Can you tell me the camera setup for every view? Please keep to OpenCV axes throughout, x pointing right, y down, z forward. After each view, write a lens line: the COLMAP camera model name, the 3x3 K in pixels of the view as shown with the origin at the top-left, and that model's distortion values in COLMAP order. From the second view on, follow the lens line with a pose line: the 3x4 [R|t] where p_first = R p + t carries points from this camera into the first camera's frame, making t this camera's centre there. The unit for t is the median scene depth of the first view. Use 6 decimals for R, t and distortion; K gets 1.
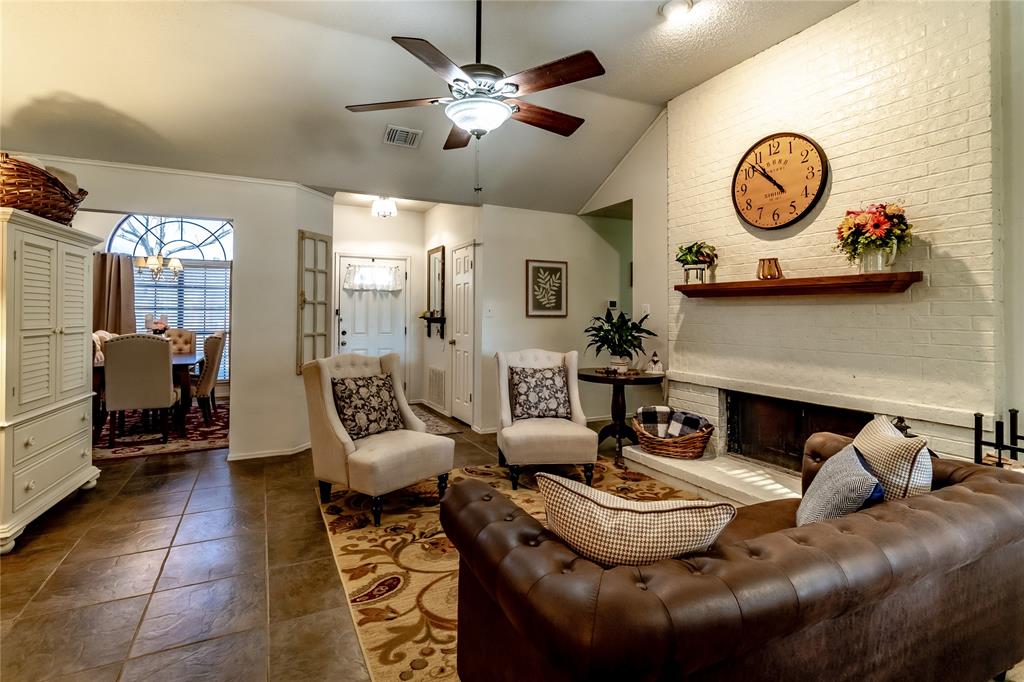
lens RADIAL K [[485.0, 0, 483.7], [0, 485.0, 311.8], [0, 0, 1]] dist [0.003069, 0.002394]
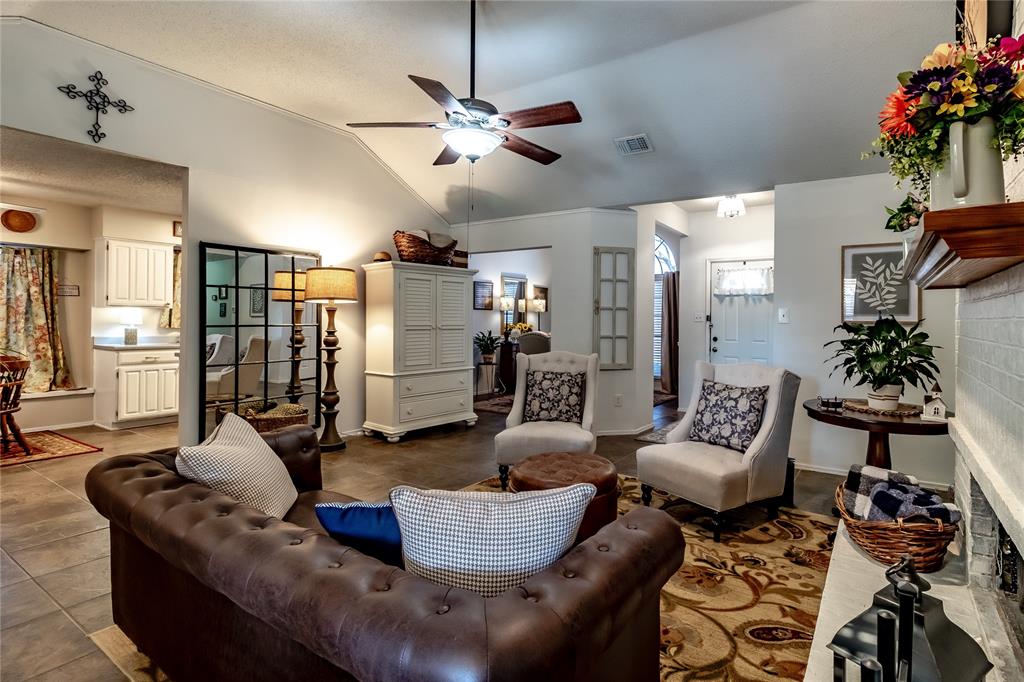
lens RADIAL K [[485.0, 0, 564.7], [0, 485.0, 329.4], [0, 0, 1]] dist [0.003069, 0.002394]
pose [[0.558489, 0.019345, -0.829286, 0.614416], [-0.003535, 0.999774, 0.020942, 0.006741], [0.829504, -0.008764, 0.558432, 0.313347]]
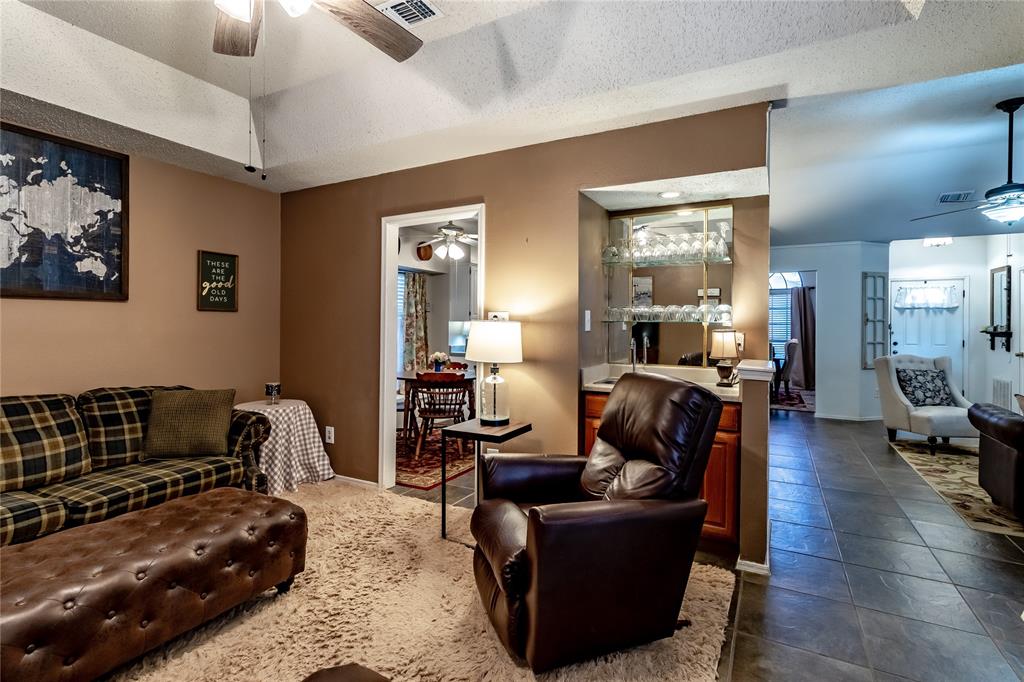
lens RADIAL K [[485.0, 0, 520.5], [0, 485.0, 322.6], [0, 0, 1]] dist [0.003069, 0.002394]
pose [[0.611101, -0.005765, -0.791532, 0.172480], [0.002486, 0.999983, -0.005364, -0.009157], [0.791549, 0.001310, 0.611104, -0.817091]]
